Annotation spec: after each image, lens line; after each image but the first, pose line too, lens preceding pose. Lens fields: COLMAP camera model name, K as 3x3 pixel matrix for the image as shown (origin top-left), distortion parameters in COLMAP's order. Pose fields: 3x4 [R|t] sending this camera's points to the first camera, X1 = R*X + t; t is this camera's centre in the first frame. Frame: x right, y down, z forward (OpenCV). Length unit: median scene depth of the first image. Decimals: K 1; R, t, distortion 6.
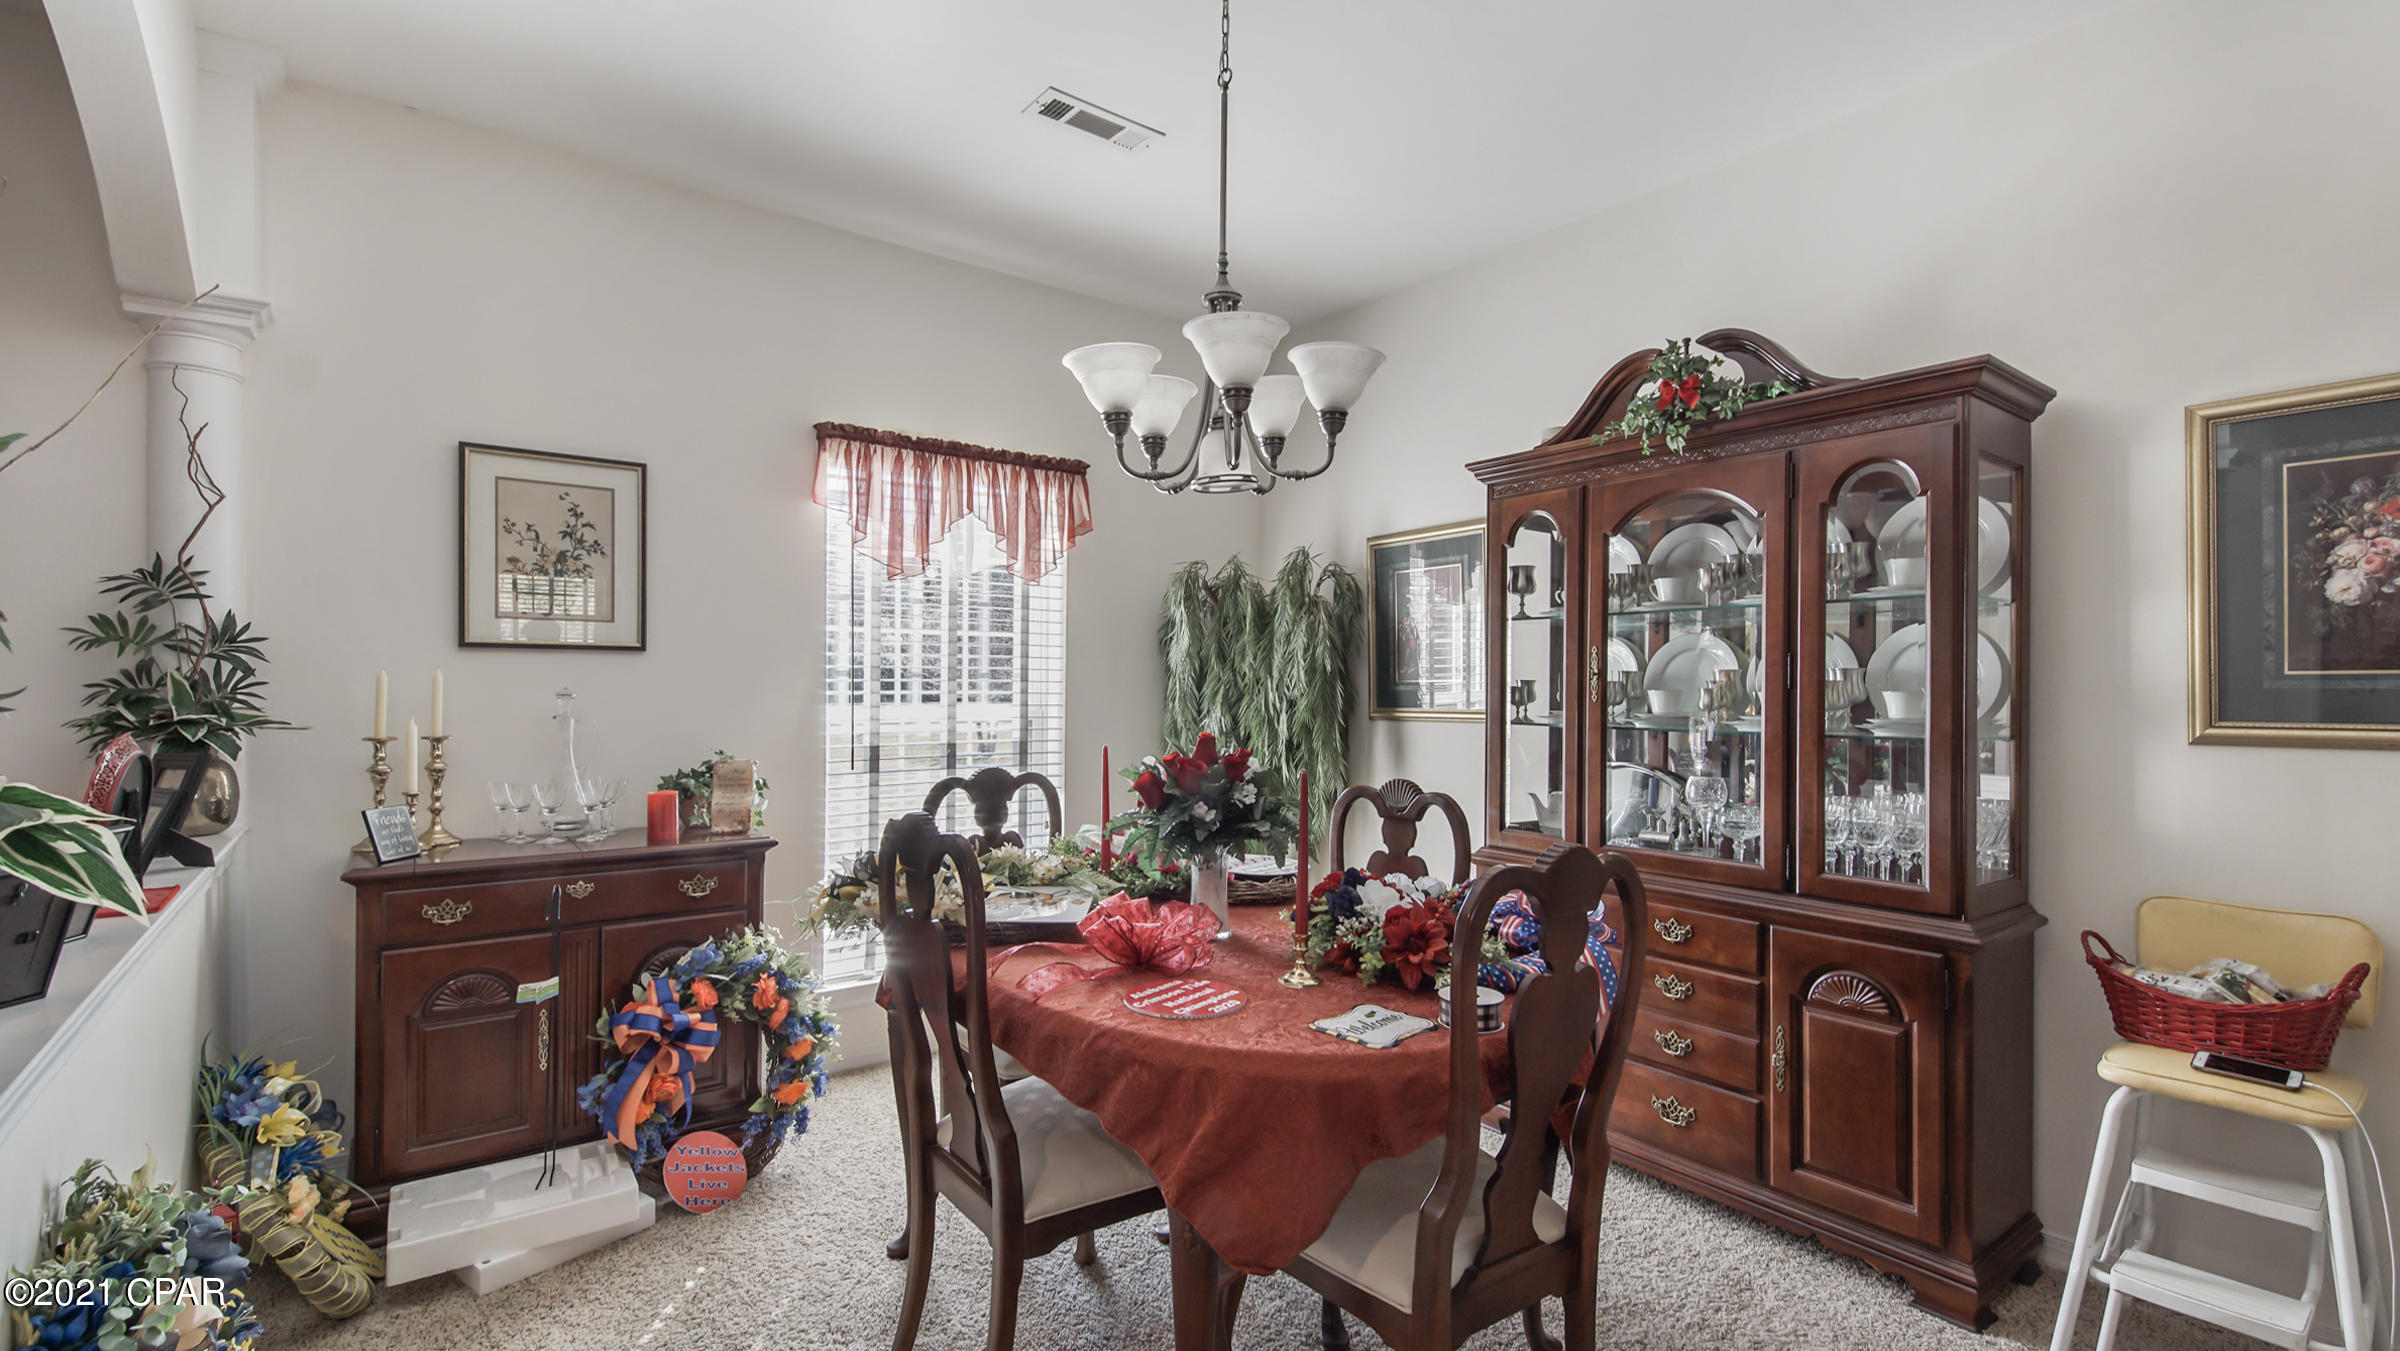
lens RADIAL K [[1049.5, 0, 1200.0], [0, 1049.5, 675.5], [0, 0, 1]] dist [0.002079, 0.000062]
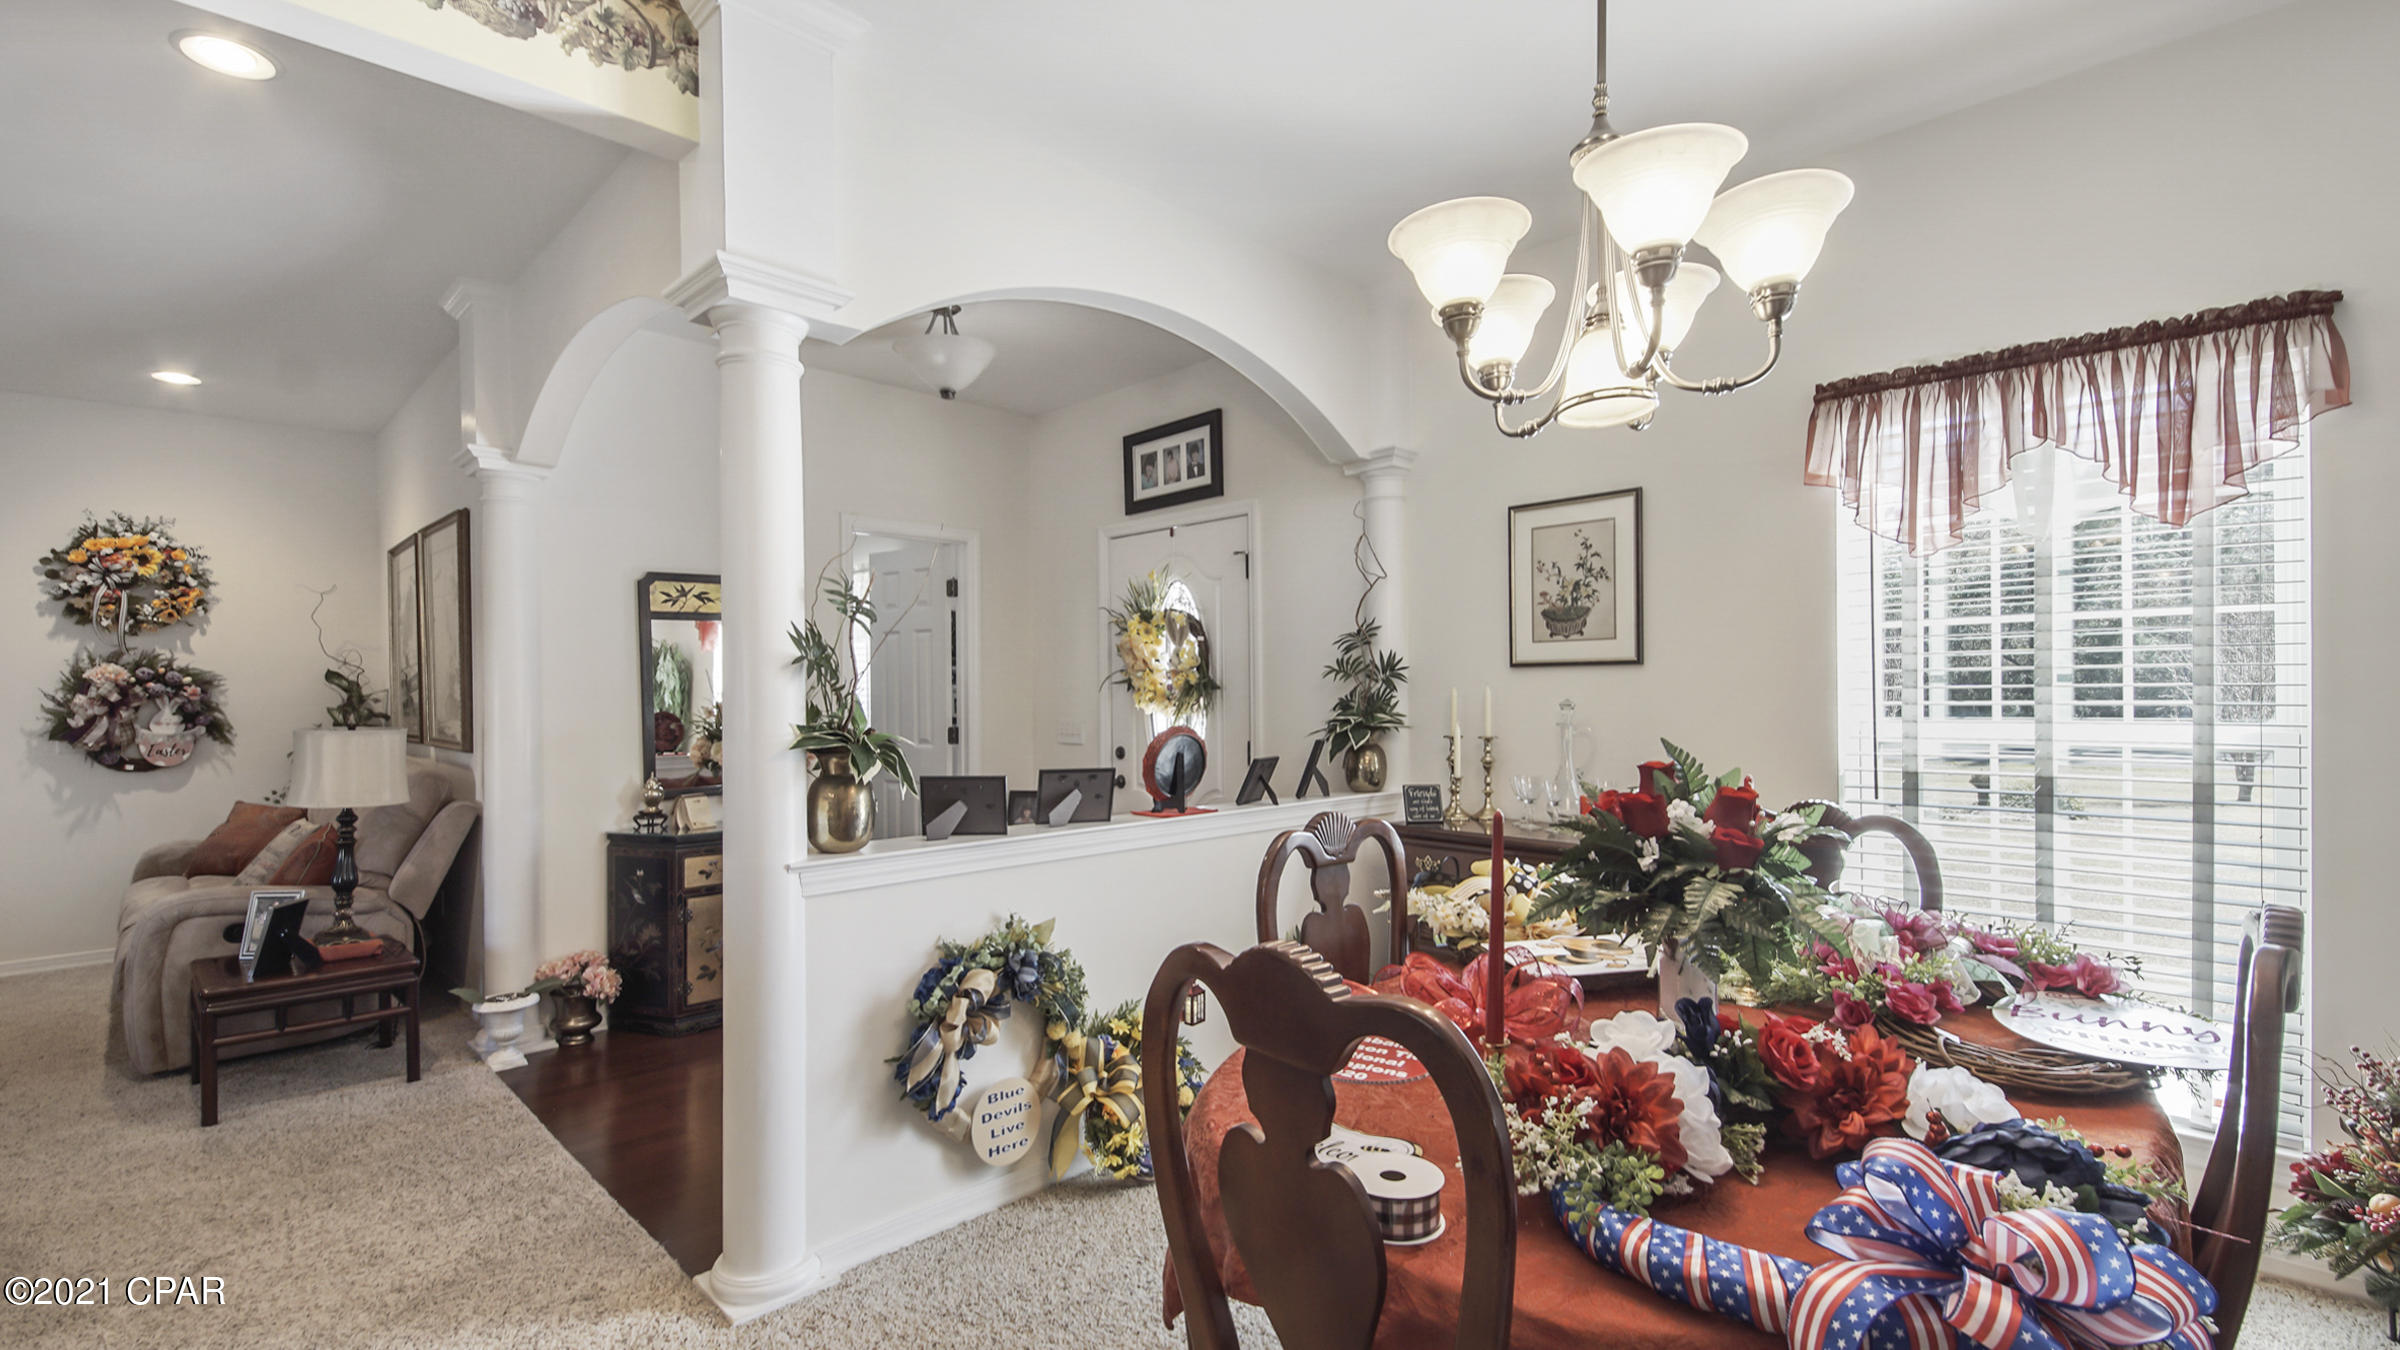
lens RADIAL K [[1047.1, 0, 1206.2], [0, 1047.1, 691.8], [0, 0, 1]] dist [0.032542, -0.000006]
pose [[0.136641, -0.010278, -0.990567, 0.493766], [0.015023, 0.999853, -0.008302, 0.007142], [0.990507, -0.013747, 0.136775, 0.449373]]
